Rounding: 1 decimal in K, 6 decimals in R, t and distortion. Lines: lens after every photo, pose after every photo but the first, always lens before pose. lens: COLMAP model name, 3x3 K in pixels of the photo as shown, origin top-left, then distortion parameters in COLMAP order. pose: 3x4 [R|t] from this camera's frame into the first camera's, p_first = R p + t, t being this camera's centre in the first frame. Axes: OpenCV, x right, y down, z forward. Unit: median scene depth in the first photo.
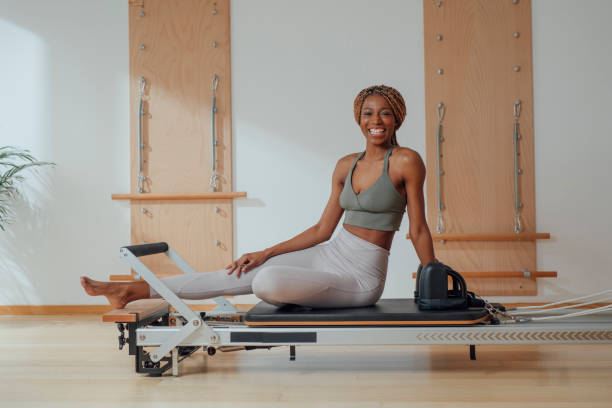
lens RADIAL K [[863.8, 0, 306.5], [0, 863.8, 204.0], [0, 0, 1]] dist [0.002835, 0.051492]
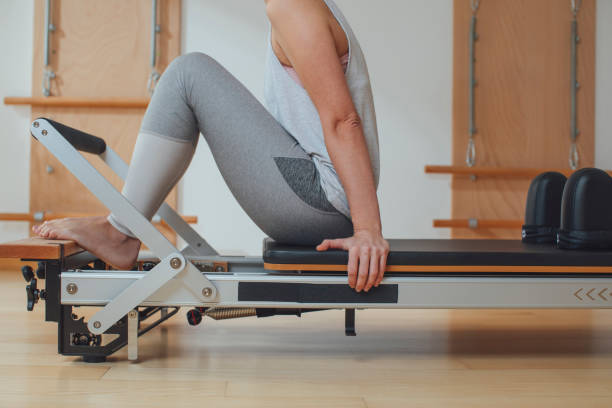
lens RADIAL K [[894.1, 0, 305.6], [0, 894.1, 204.2], [0, 0, 1]] dist [-0.136081, 0.060688]
pose [[0.991965, 0.028872, 0.123172, -0.072500], [-0.031650, 0.999285, 0.020661, 0.054277], [-0.122487, -0.024394, 0.992170, 0.277291]]
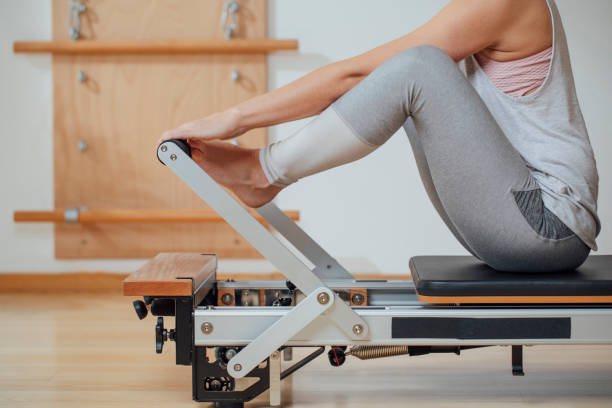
lens RADIAL K [[1783.2, 0, 305.8], [0, 1783.2, 204.1], [0, 0, 1]] dist [-0.012428, -0.187890]
pose [[0.998811, 0.006230, 0.048360, -0.114971], [-0.009402, 0.997798, 0.065655, 0.012369], [-0.047844, -0.066031, 0.996670, 0.006925]]
